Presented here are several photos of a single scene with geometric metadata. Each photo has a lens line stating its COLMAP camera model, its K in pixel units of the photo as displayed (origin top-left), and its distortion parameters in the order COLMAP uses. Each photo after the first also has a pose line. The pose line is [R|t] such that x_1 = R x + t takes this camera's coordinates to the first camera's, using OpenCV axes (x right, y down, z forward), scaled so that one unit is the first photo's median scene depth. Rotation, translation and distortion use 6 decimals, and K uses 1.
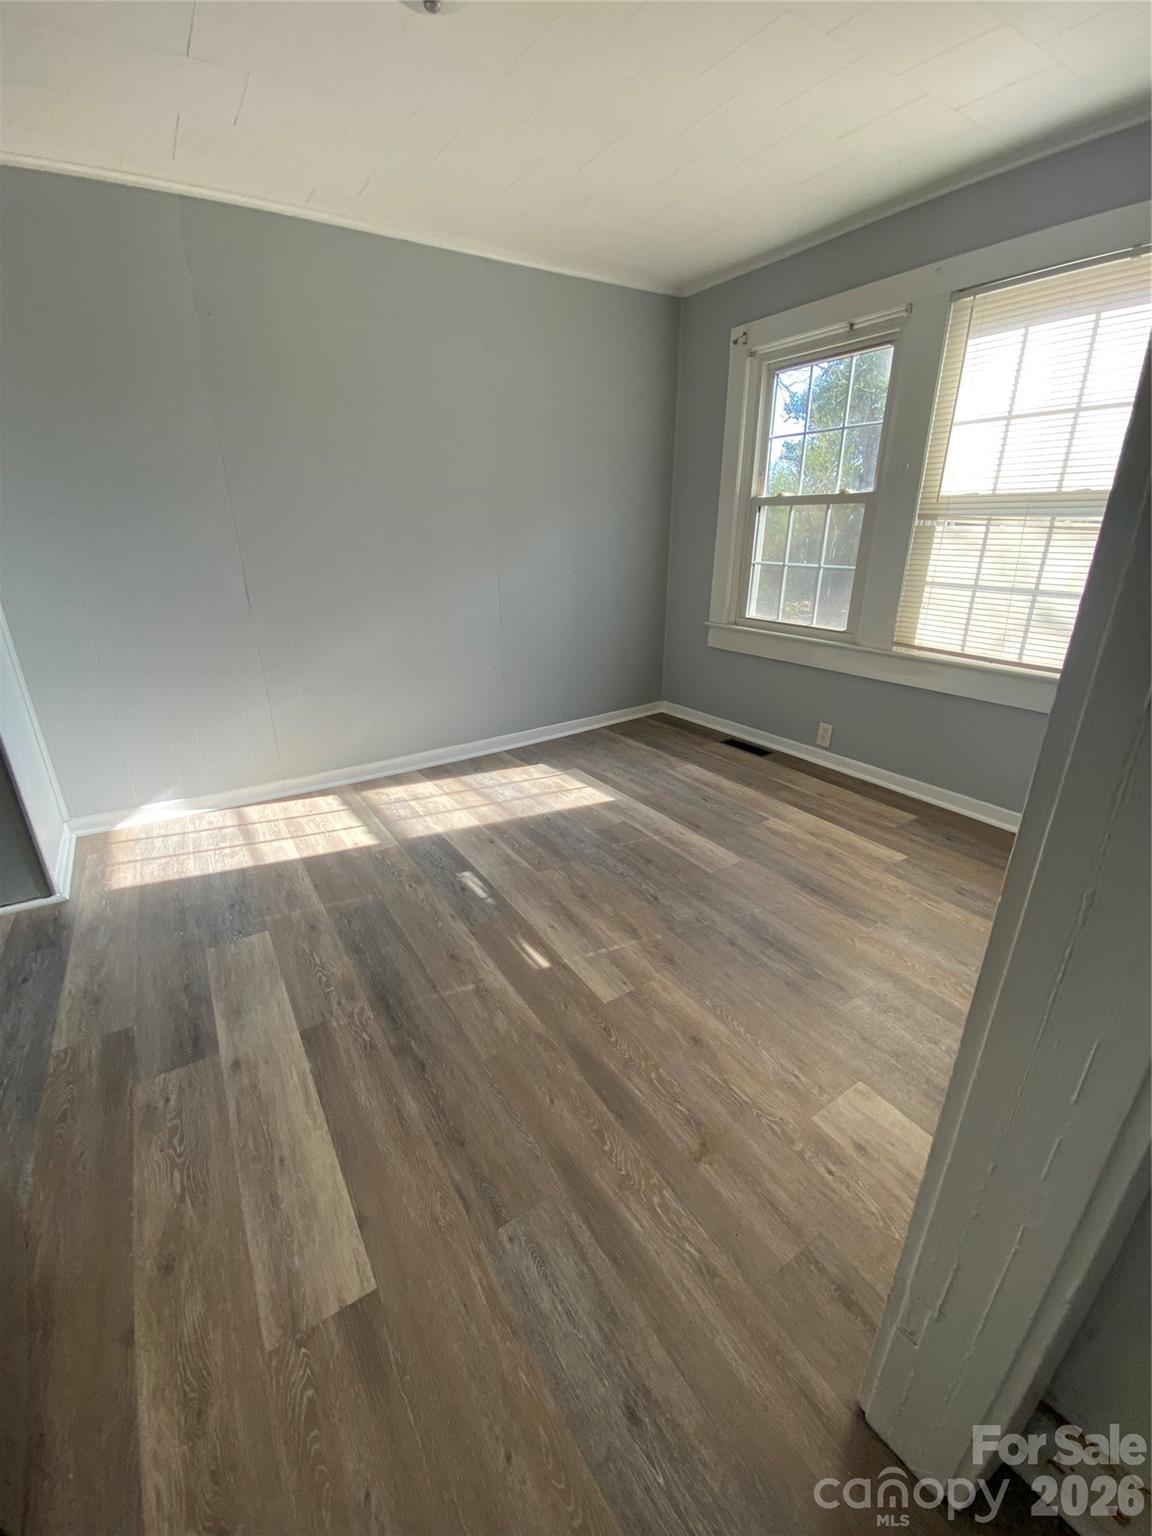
lens RADIAL K [[634.0, 0, 582.1], [0, 634.0, 773.6], [0, 0, 1]] dist [0.004466, -0.011929]
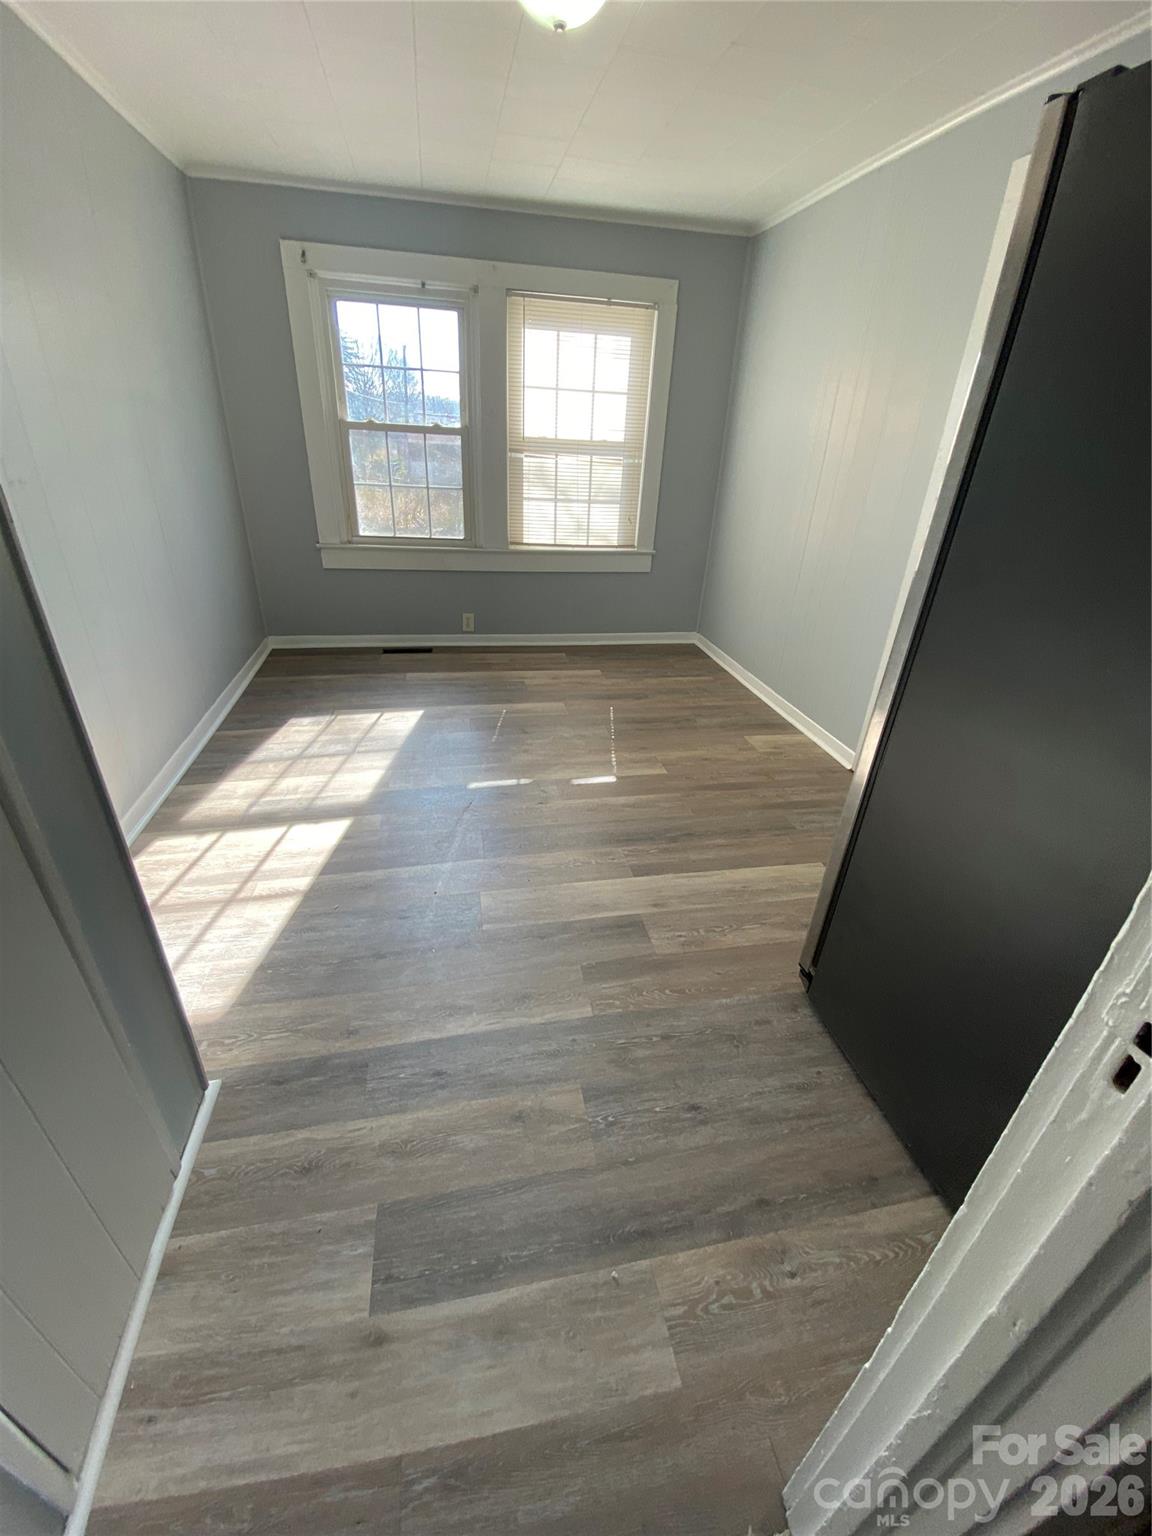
lens RADIAL K [[634.0, 0, 572.3], [0, 634.0, 791.7], [0, 0, 1]] dist [0.004466, -0.011929]
pose [[0.352074, -0.429149, 0.831790, -0.944563], [0.293253, 0.894523, 0.337389, -0.149593], [-0.888845, 0.125139, 0.440788, 0.317287]]
